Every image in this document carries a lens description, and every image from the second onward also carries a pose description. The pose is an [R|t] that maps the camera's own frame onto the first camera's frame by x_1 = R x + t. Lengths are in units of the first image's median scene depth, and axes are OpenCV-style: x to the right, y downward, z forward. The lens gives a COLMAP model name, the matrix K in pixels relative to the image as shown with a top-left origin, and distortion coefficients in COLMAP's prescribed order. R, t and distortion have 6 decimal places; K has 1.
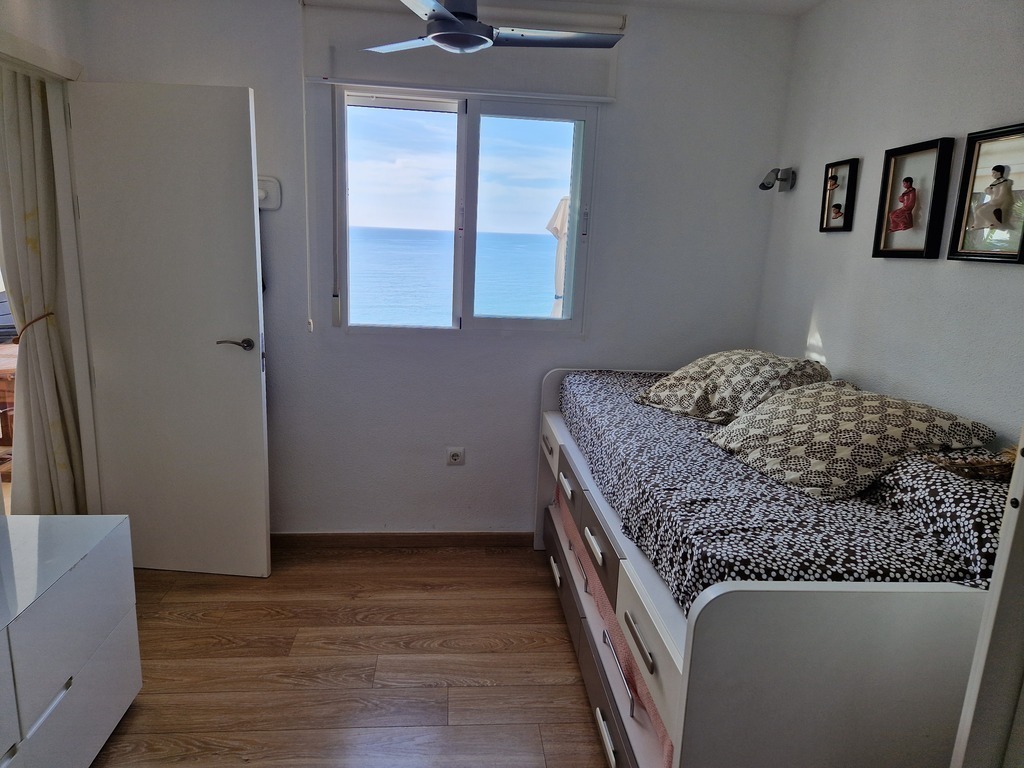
lens RADIAL K [[681.8, 0, 506.2], [0, 681.8, 383.7], [0, 0, 1]] dist [0.076594, -0.060618]
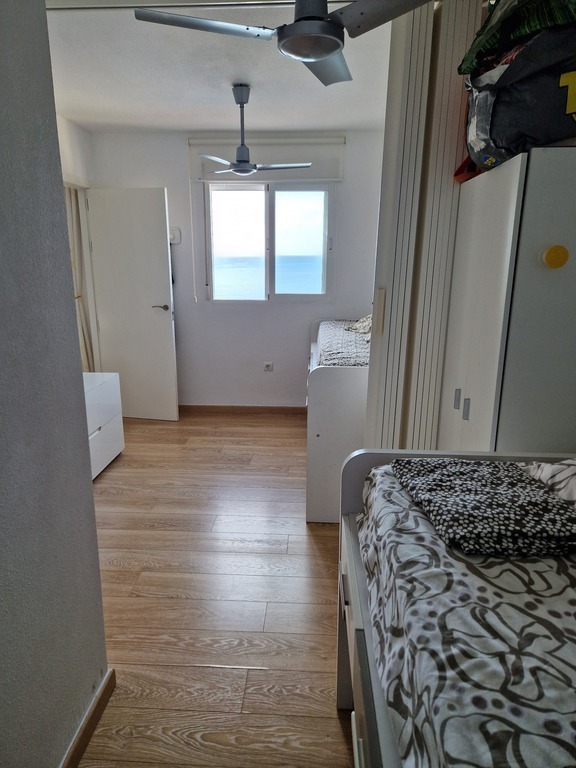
lens RADIAL K [[511.3, 0, 283.7], [0, 511.3, 383.2], [0, 0, 1]] dist [0.076594, -0.060618]
pose [[0.988836, -0.003143, -0.148972, 0.229315], [0.006877, 0.999675, 0.024558, 0.144179], [0.148847, -0.025308, 0.988536, -0.543552]]
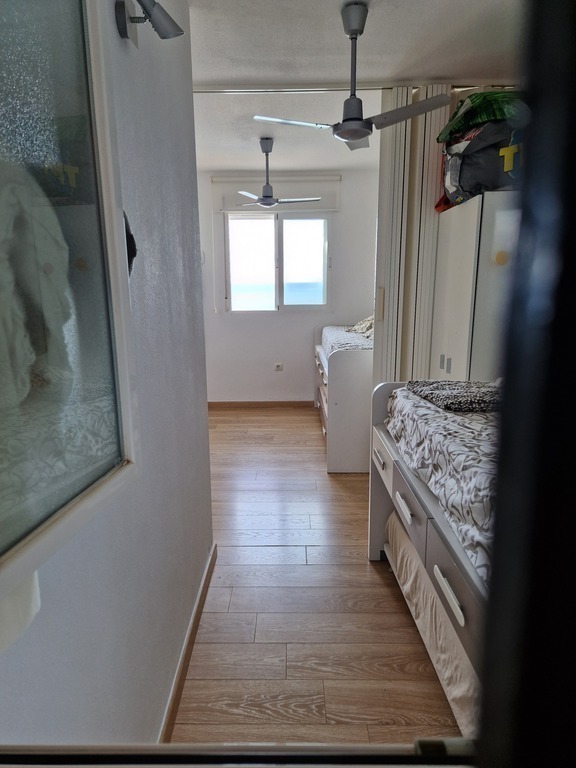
lens RADIAL K [[511.3, 0, 281.0], [0, 511.3, 394.1], [0, 0, 1]] dist [0.076594, -0.060618]
pose [[0.993449, -0.028916, -0.110557, 0.149225], [0.028666, 0.999582, -0.003843, 0.250648], [0.110622, 0.000648, 0.993862, -0.874223]]
